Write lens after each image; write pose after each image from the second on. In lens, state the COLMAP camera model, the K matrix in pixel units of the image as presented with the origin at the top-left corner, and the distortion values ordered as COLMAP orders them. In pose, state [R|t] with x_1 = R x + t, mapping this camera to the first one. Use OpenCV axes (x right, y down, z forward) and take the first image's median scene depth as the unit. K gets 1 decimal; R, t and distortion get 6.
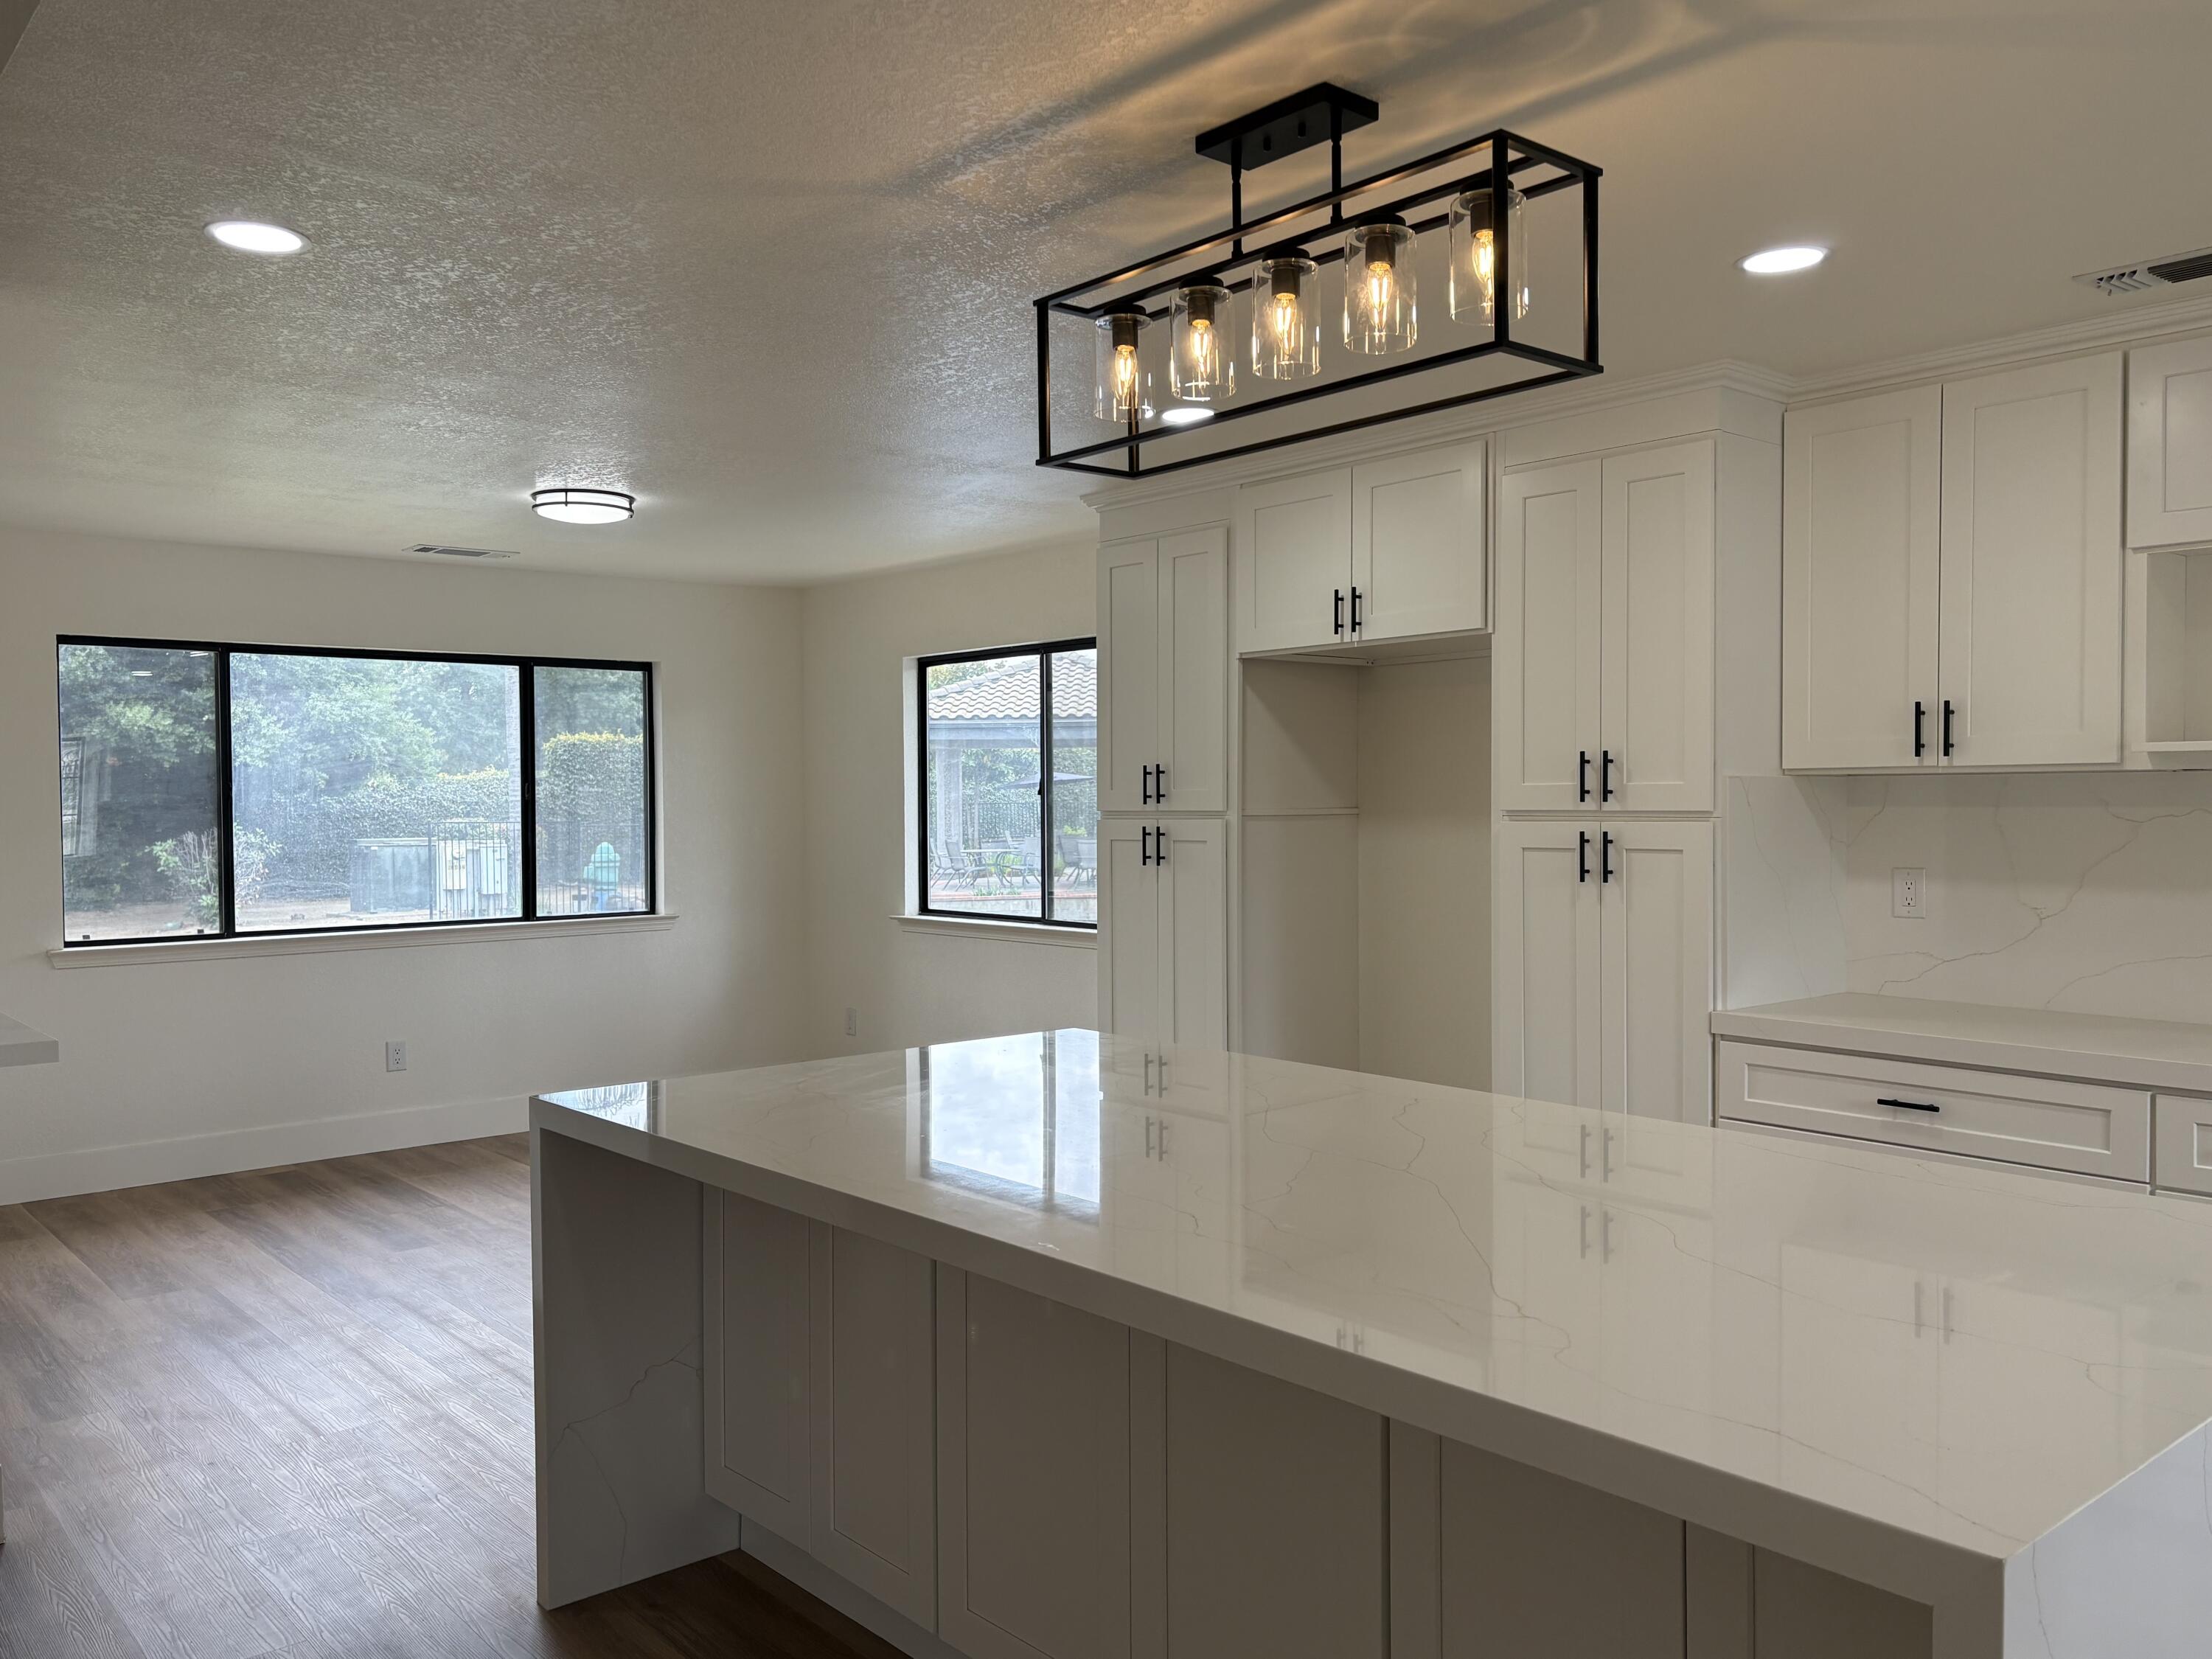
lens RADIAL K [[1726.4, 0, 1106.0], [0, 1726.4, 829.5], [0, 0, 1]] dist [0.055711, 0.001325]
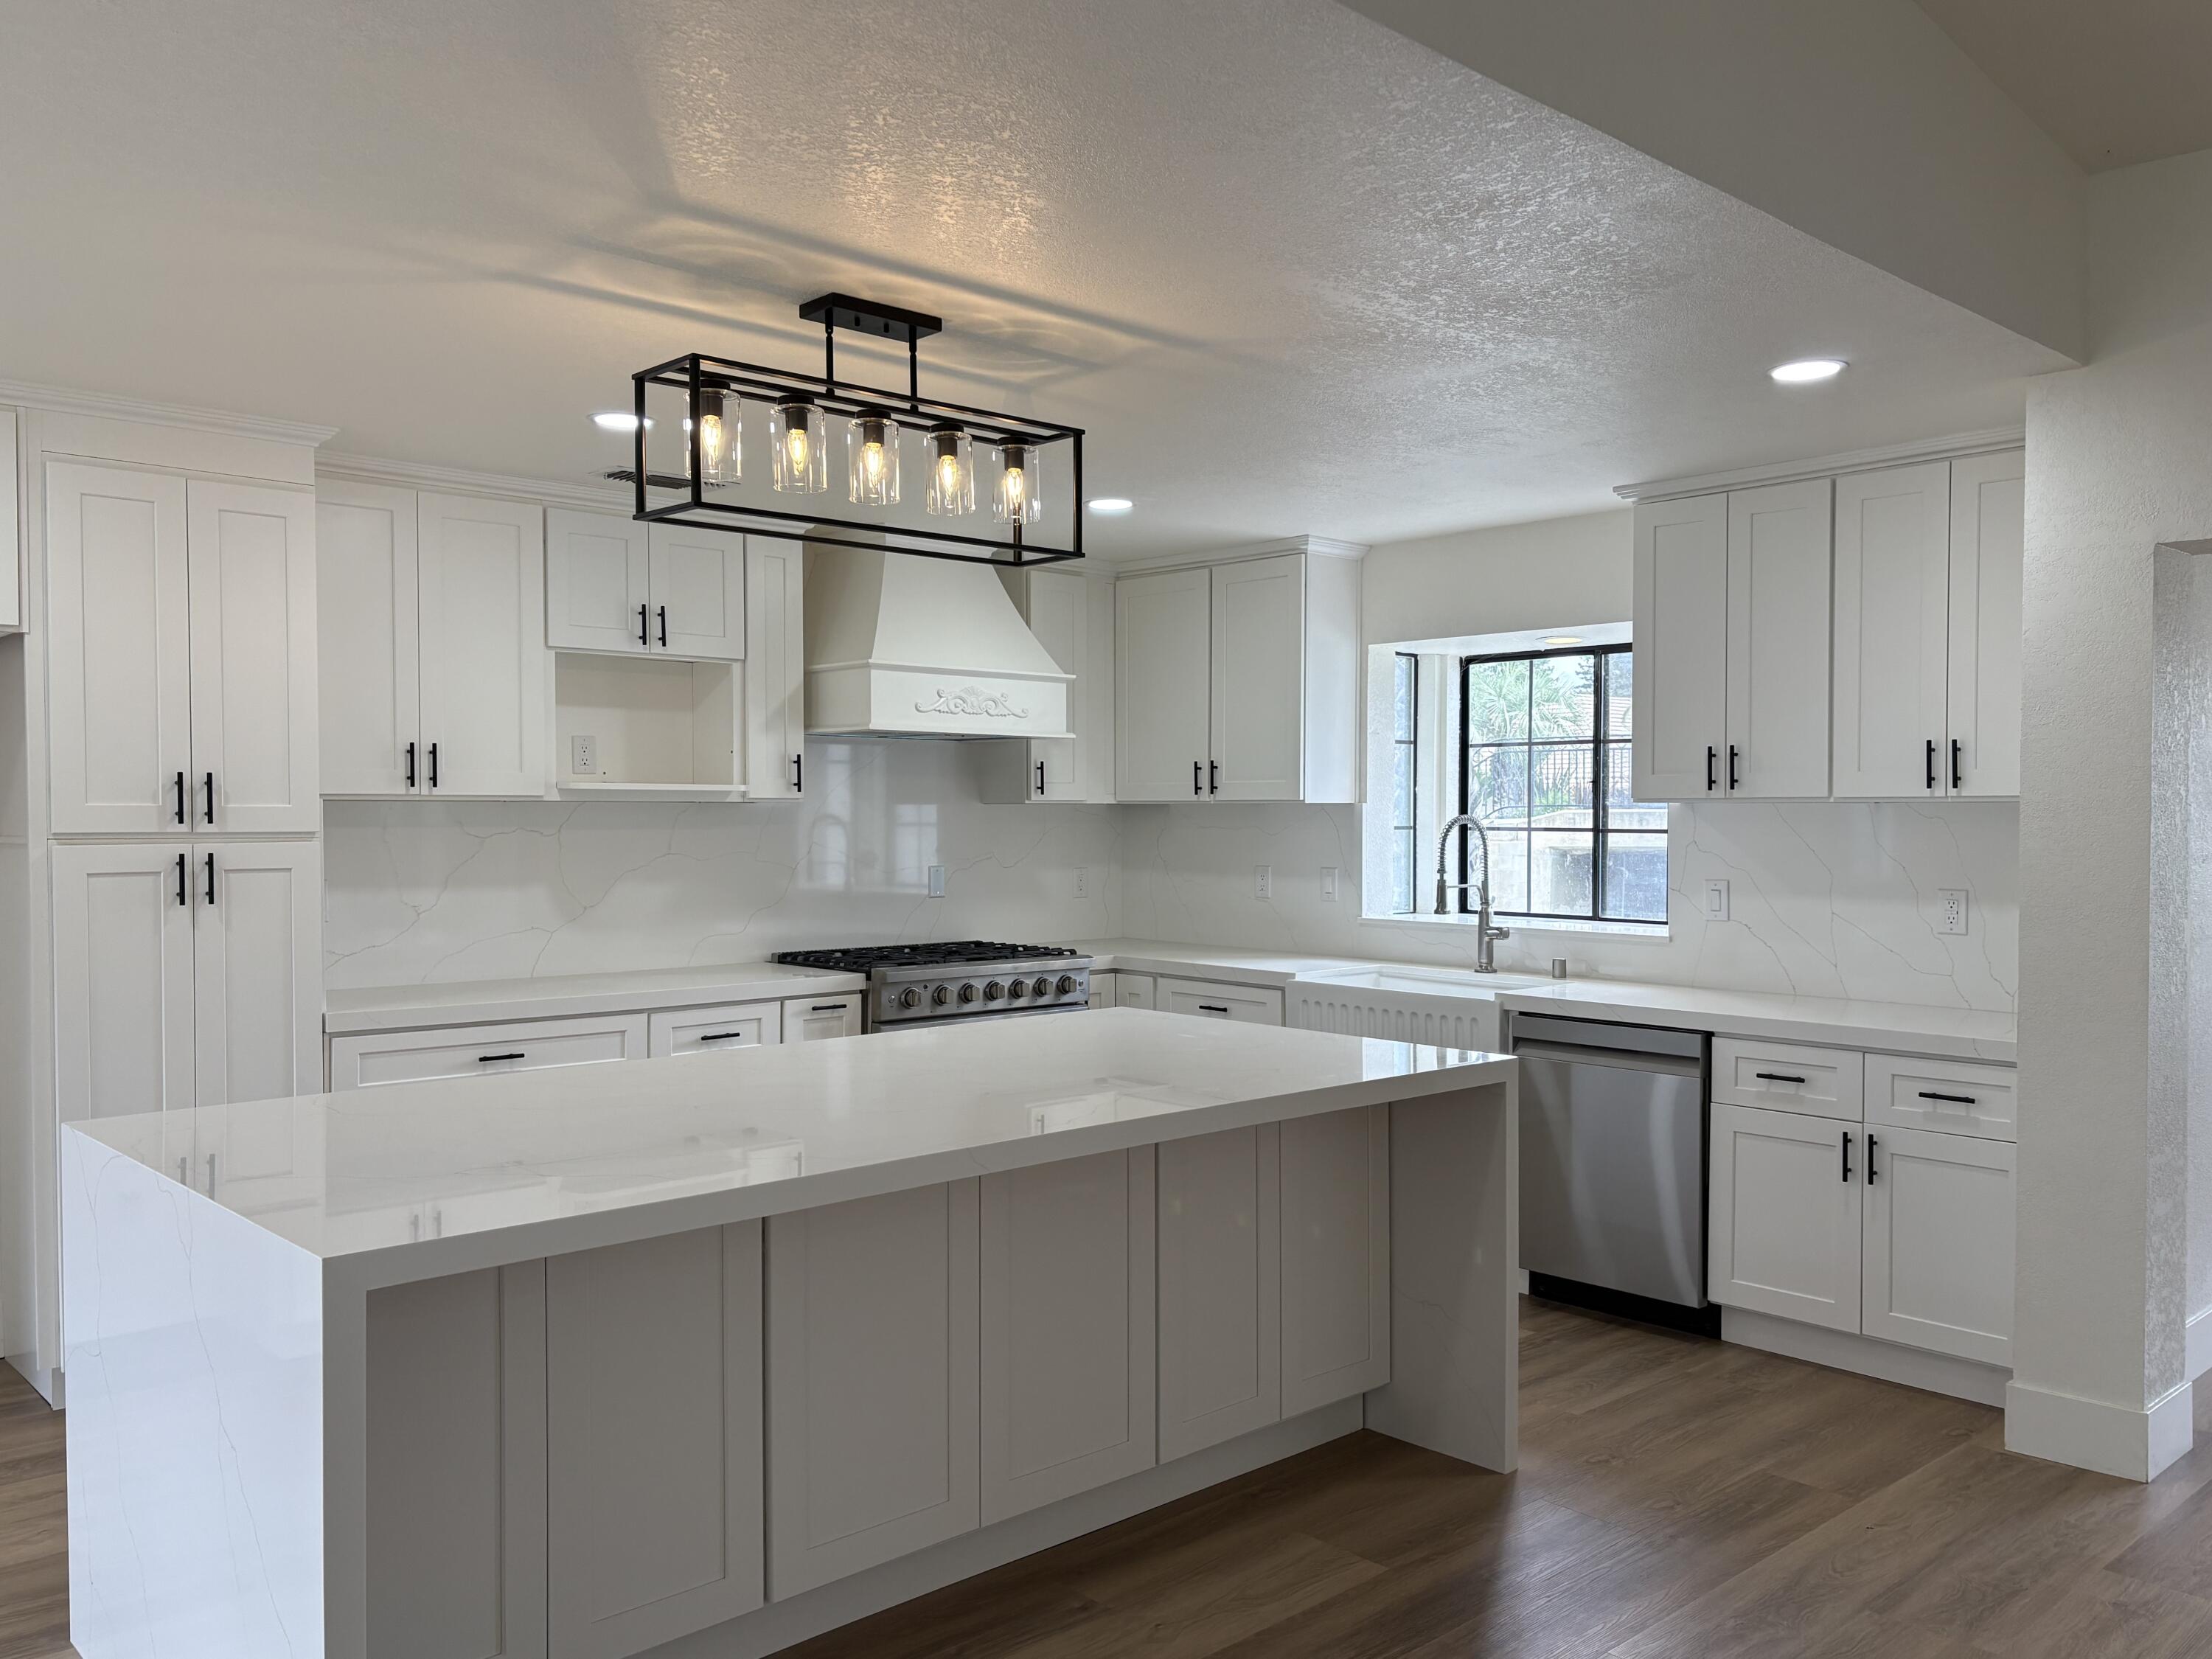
lens RADIAL K [[1740.9, 0, 1096.8], [0, 1740.9, 840.1], [0, 0, 1]] dist [0.056440, -0.118628]
pose [[-0.043049, -0.010792, 0.999015, -0.744963], [0.016215, 0.999802, 0.011499, -0.009772], [-0.998941, 0.016694, -0.042865, 0.533090]]
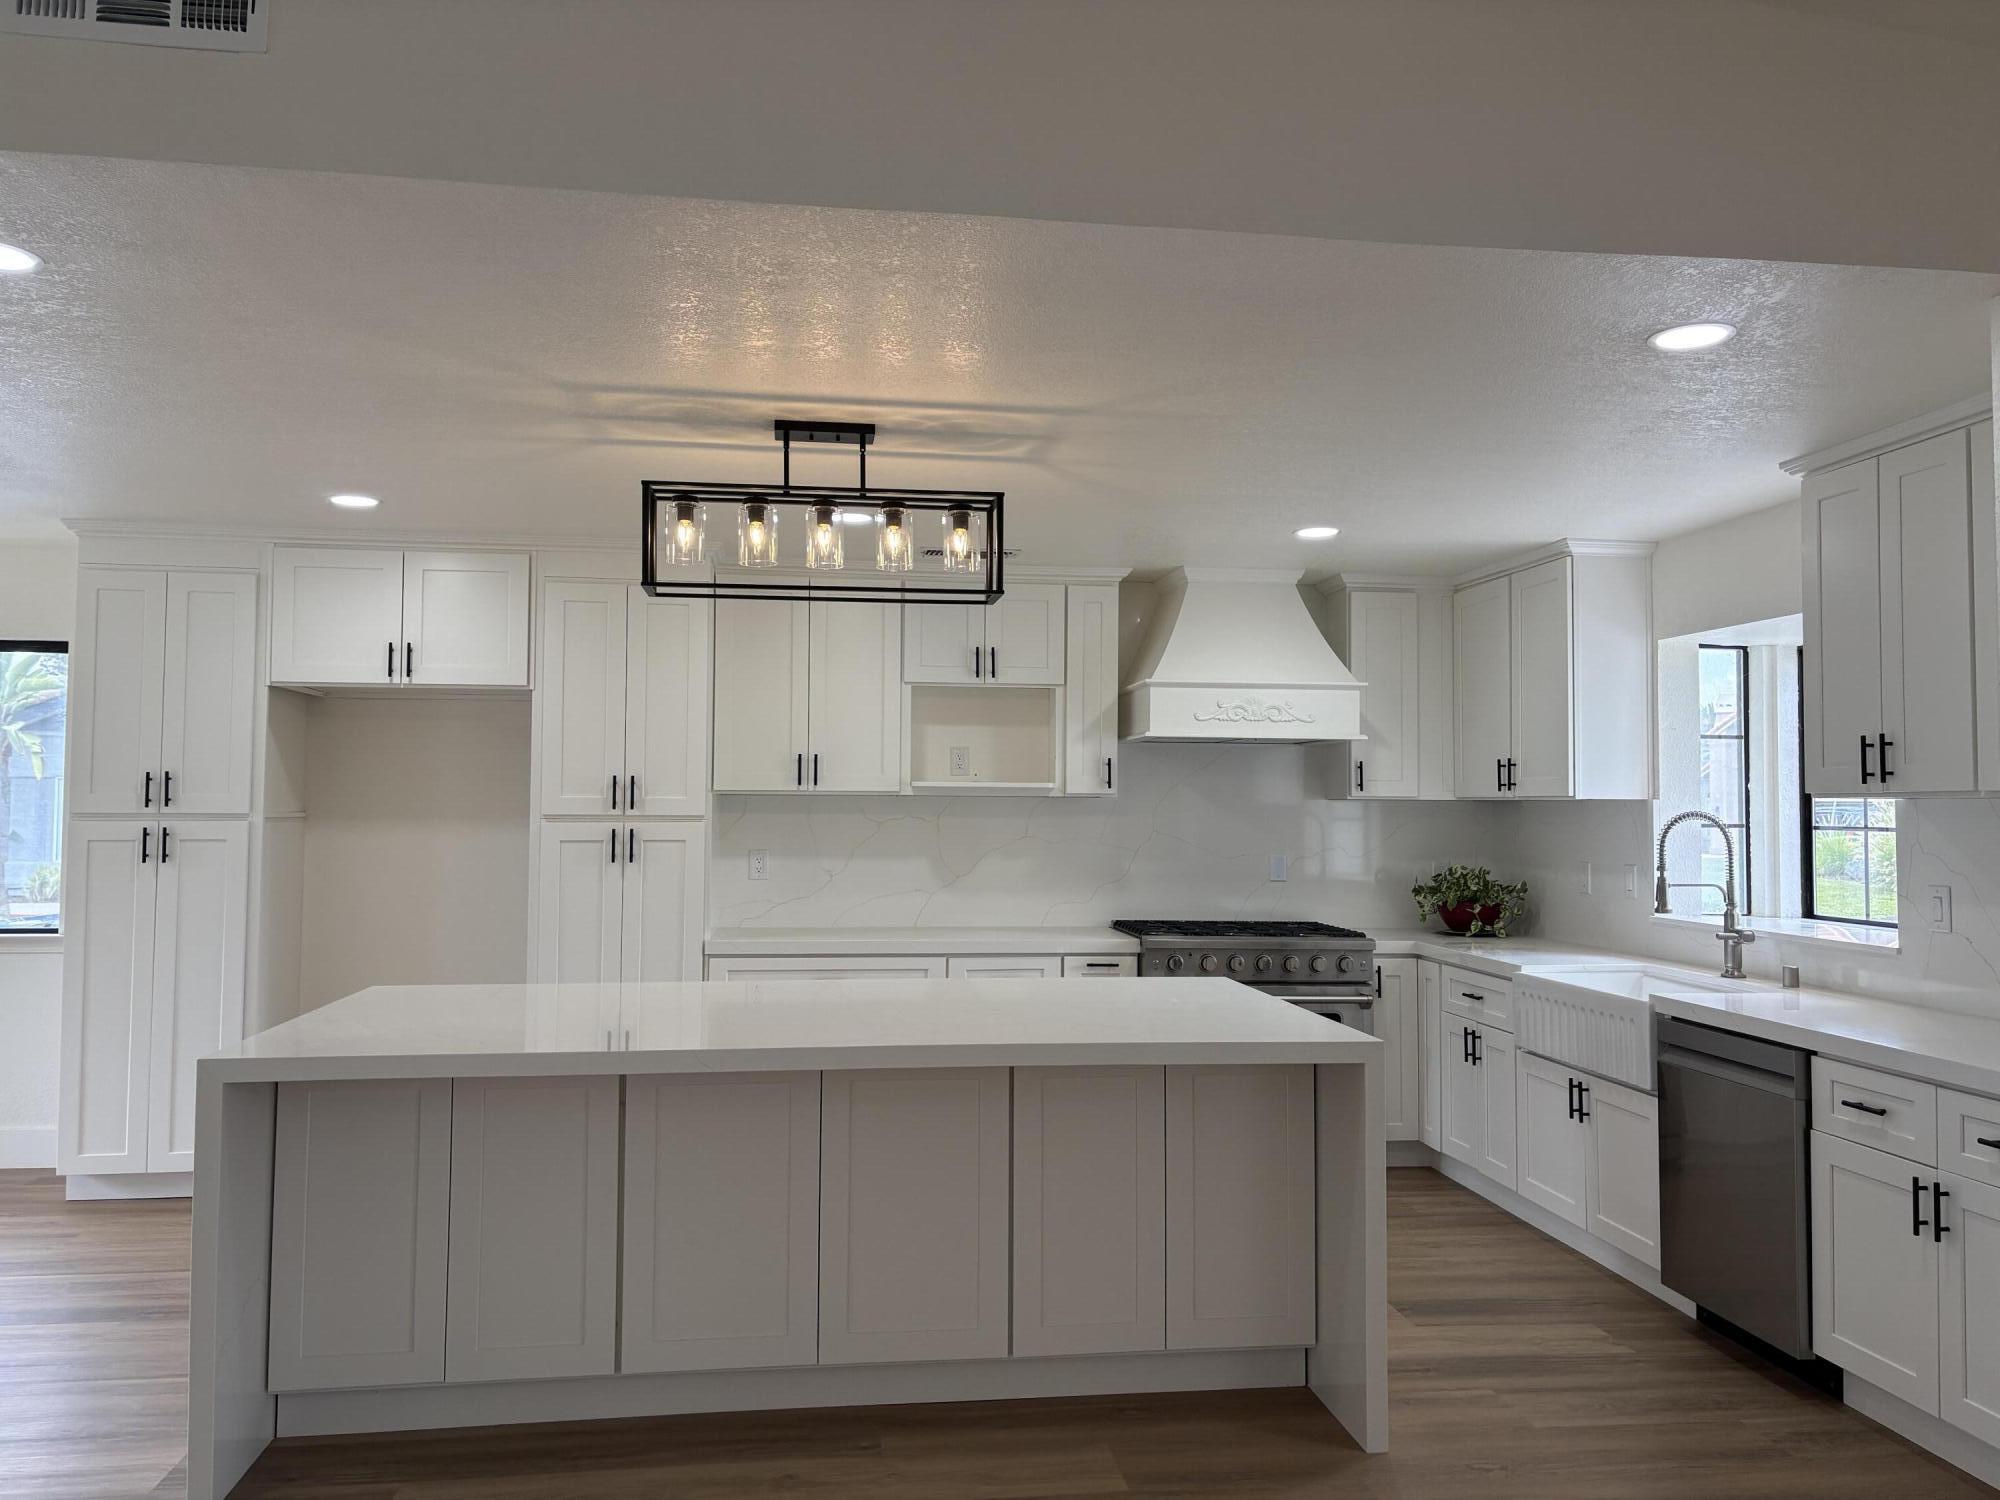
lens RADIAL K [[1507.0, 0, 1000.0], [0, 1507.0, 750.0], [0, 0, 1]] dist [0.085879, -0.102628]
pose [[0.542015, 0.042294, 0.839304, -0.651760], [0.003958, 0.998593, -0.052877, 0.003523], [-0.840360, 0.031982, 0.541085, 0.011740]]
